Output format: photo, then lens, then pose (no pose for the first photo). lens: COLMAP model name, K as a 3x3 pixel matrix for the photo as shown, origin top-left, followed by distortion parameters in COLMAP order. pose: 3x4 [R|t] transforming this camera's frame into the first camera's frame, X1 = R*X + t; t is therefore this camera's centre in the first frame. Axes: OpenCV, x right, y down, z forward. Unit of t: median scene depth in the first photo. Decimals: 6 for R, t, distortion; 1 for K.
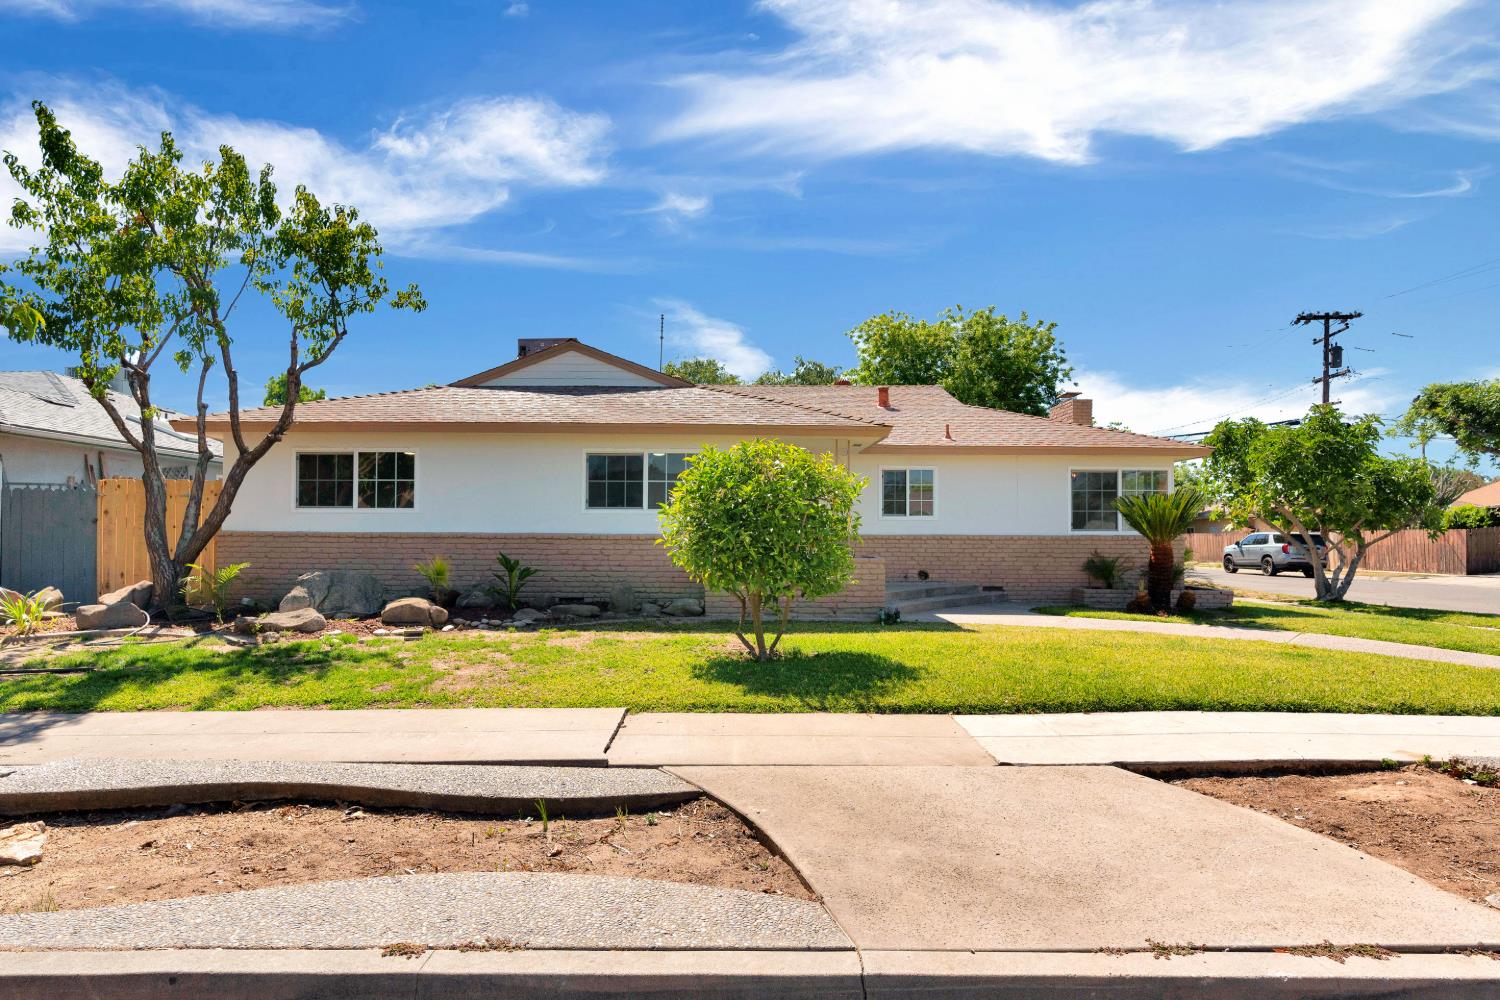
lens RADIAL K [[840.9, 0, 749.5], [0, 840.9, 528.7], [0, 0, 1]] dist [0.001633, -0.004137]
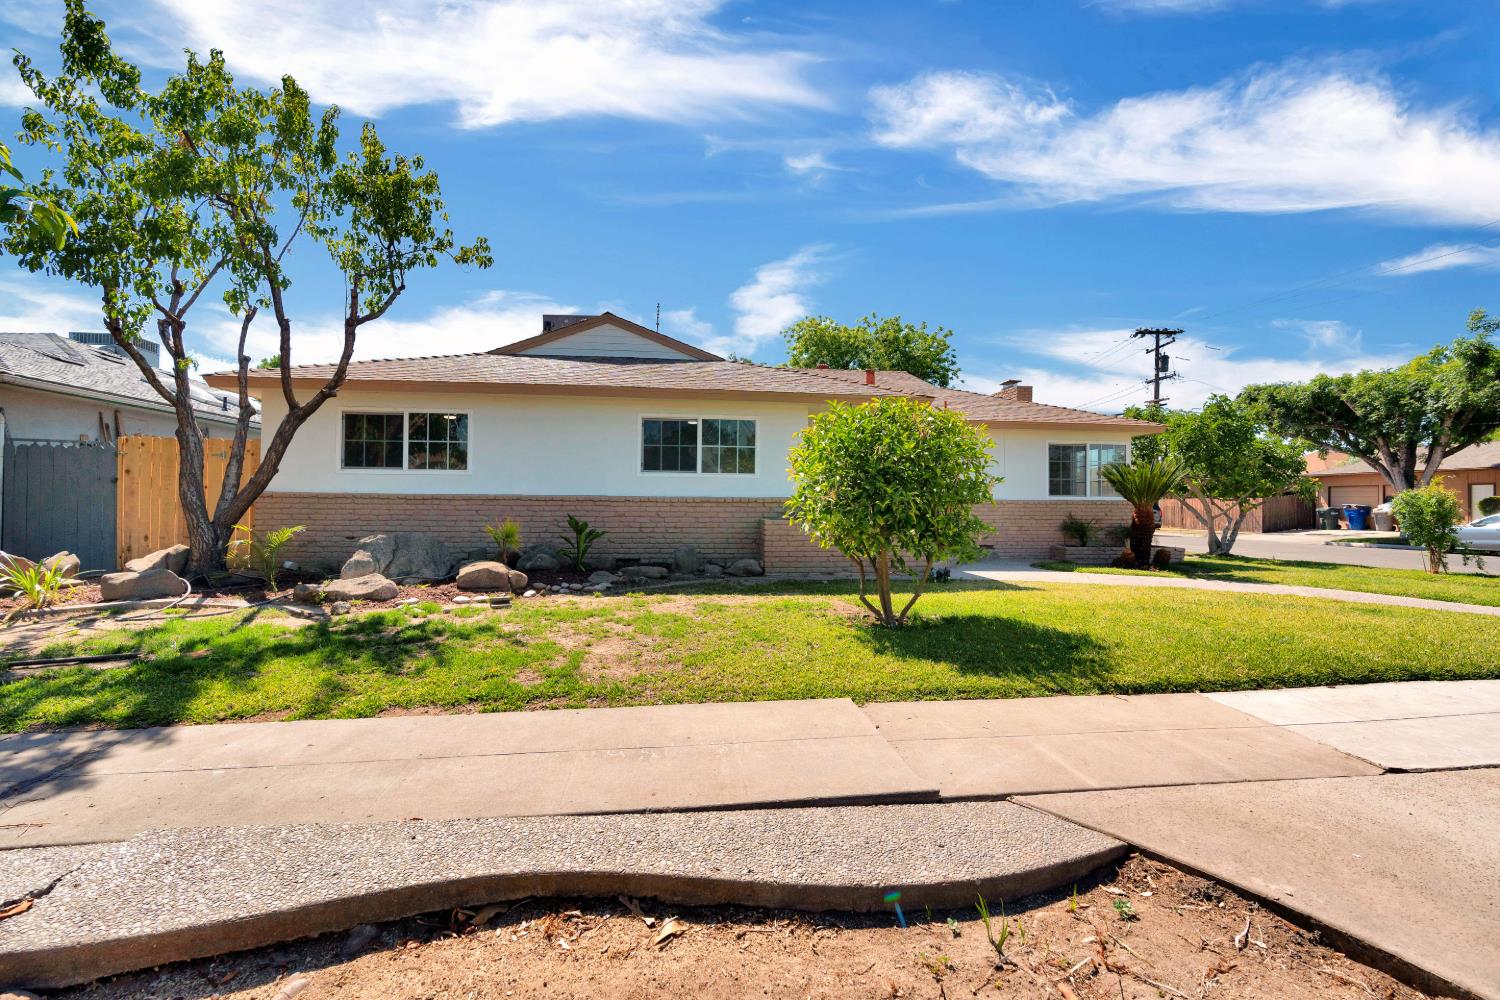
lens RADIAL K [[674.0, 0, 752.0], [0, 674.0, 495.2], [0, 0, 1]] dist [-0.004995, -0.000083]
pose [[0.992818, 0.004417, 0.119549, -0.193614], [-0.004214, 0.999989, -0.001951, 0.006979], [-0.119556, 0.001433, 0.992826, 0.203817]]
